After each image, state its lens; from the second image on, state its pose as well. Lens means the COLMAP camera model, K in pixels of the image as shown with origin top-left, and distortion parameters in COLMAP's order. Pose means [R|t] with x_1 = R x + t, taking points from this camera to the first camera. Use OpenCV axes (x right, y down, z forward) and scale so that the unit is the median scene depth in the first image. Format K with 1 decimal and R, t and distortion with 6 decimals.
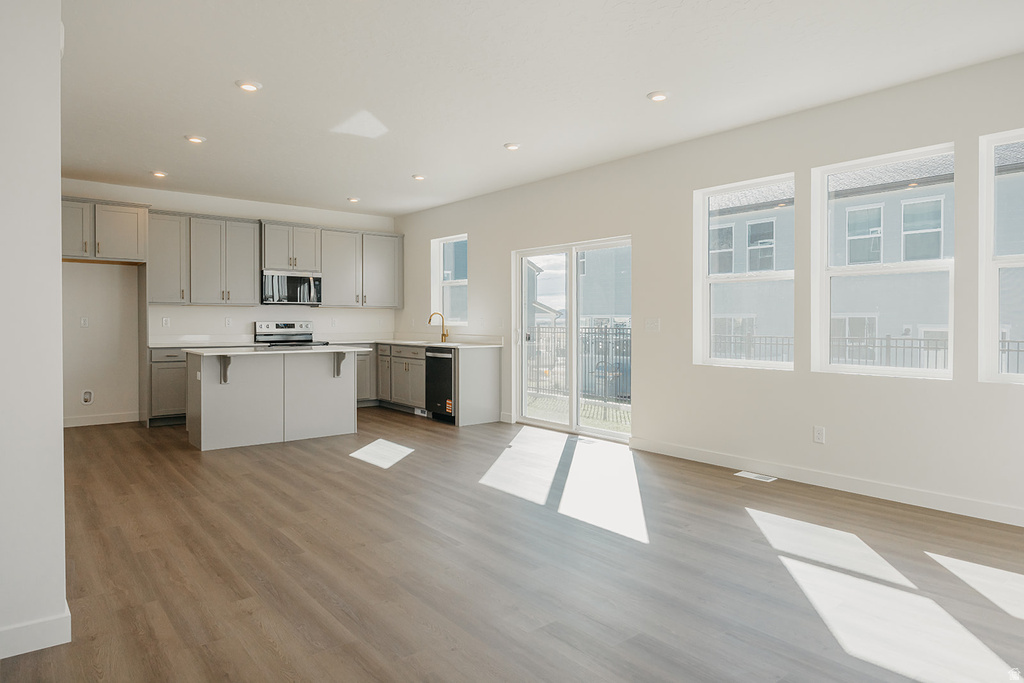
lens RADIAL K [[667.2, 0, 519.1], [0, 667.2, 334.8], [0, 0, 1]] dist [0.005154, -0.000244]
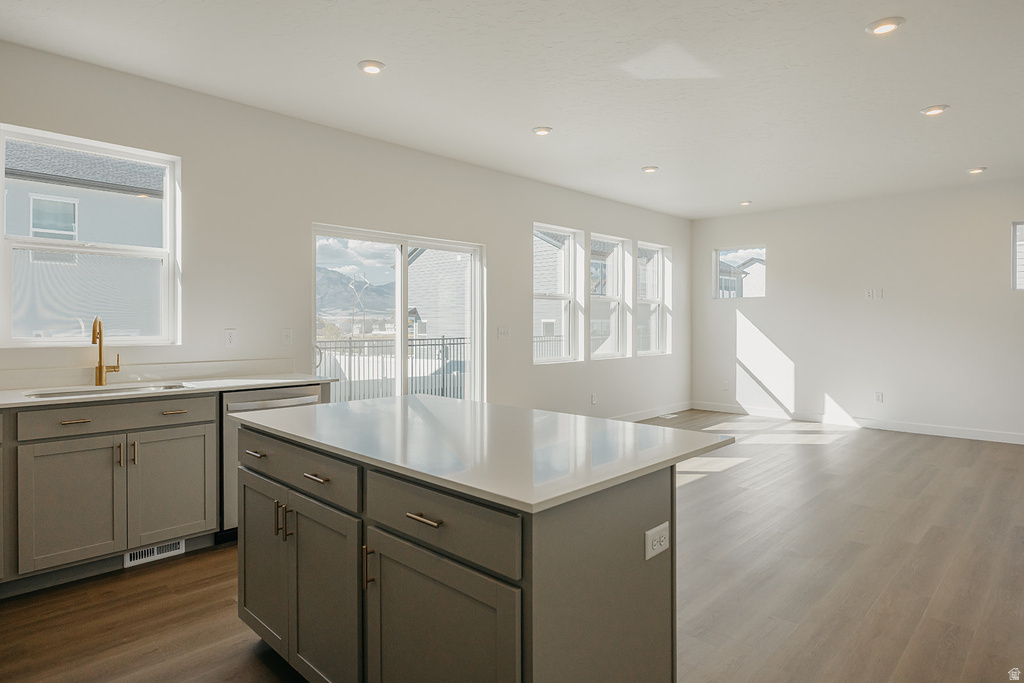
lens RADIAL K [[589.9, 0, 498.5], [0, 589.9, 324.4], [0, 0, 1]] dist [0.003555, -0.002928]
pose [[-0.148127, -0.004786, 0.988957, -0.578275], [0.019202, 0.999786, 0.007714, -0.028608], [-0.988782, 0.020133, -0.148004, 0.883867]]
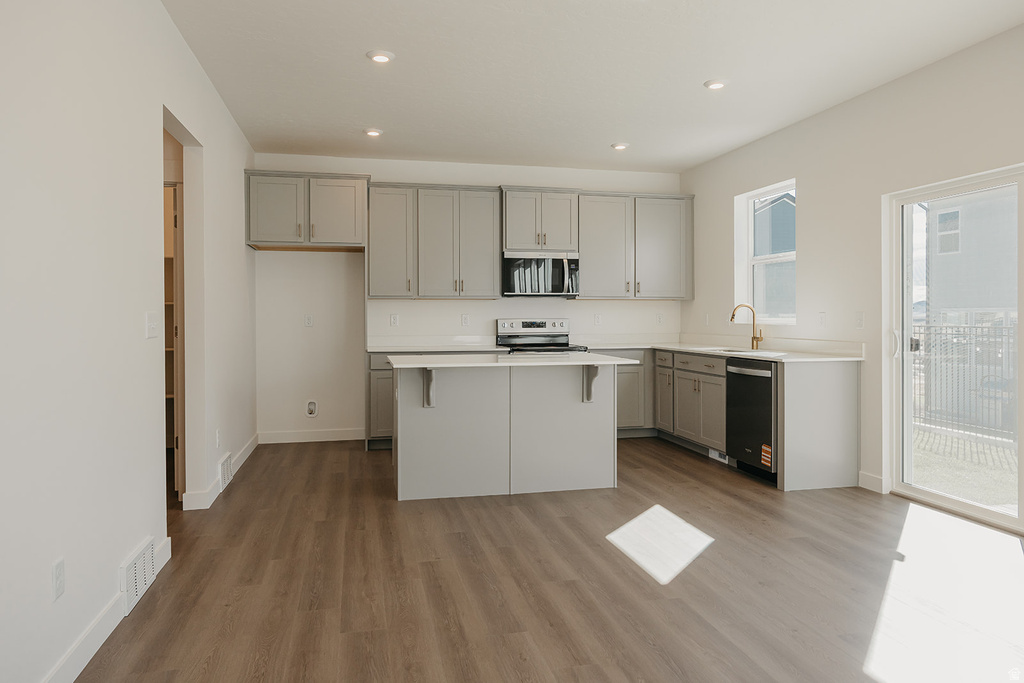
lens RADIAL K [[700.1, 0, 488.7], [0, 700.1, 322.6], [0, 0, 1]] dist [-0.004364, -0.003793]
pose [[0.893493, -0.001907, -0.449073, -0.042062], [-0.004207, 0.999912, -0.012616, -0.005966], [0.449057, 0.013162, 0.893406, 0.295882]]
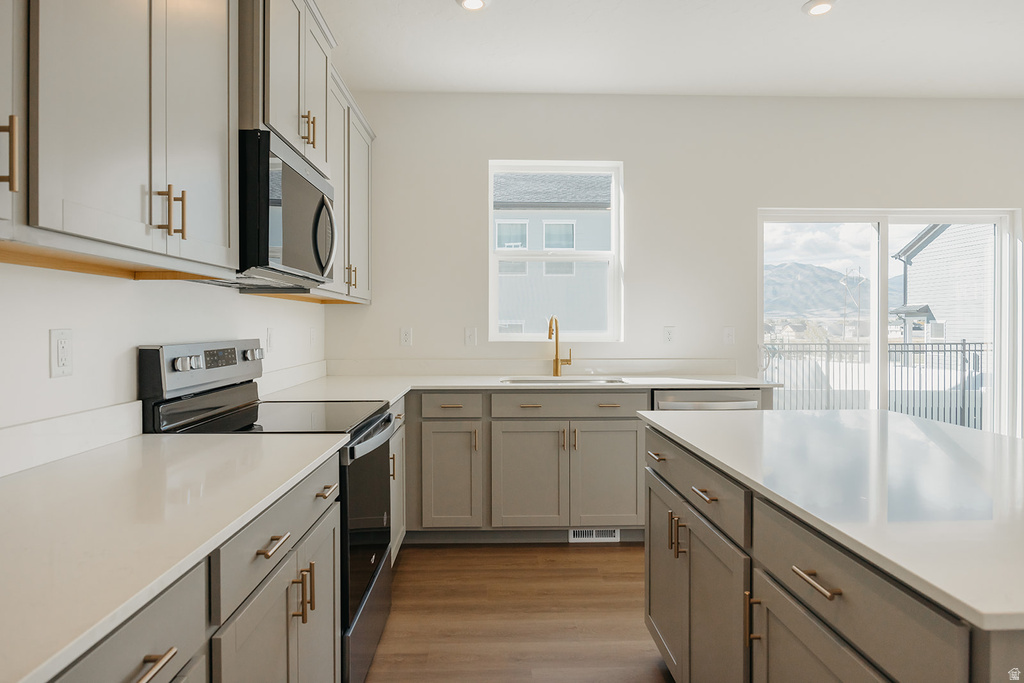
lens RADIAL K [[599.1, 0, 501.7], [0, 599.1, 332.1], [0, 0, 1]] dist [-0.008435, 0.003585]
pose [[0.578646, -0.012181, 0.815488, -0.539835], [0.022028, 0.999757, -0.000697, -0.023562], [-0.815281, 0.018367, 0.578774, 0.859173]]
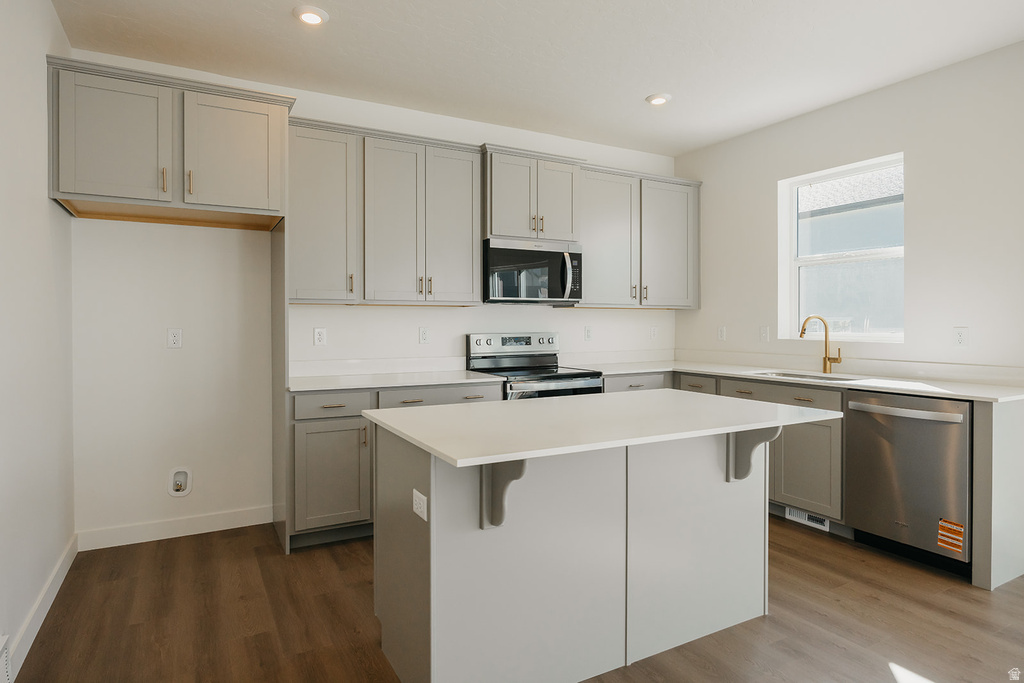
lens RADIAL K [[599.1, 0, 519.5], [0, 599.1, 328.2], [0, 0, 1]] dist [-0.008435, 0.003585]
pose [[0.989149, -0.004232, -0.146852, -0.307048], [0.002373, 0.999915, -0.012834, -0.019797], [0.146894, 0.012346, 0.989075, 0.562161]]
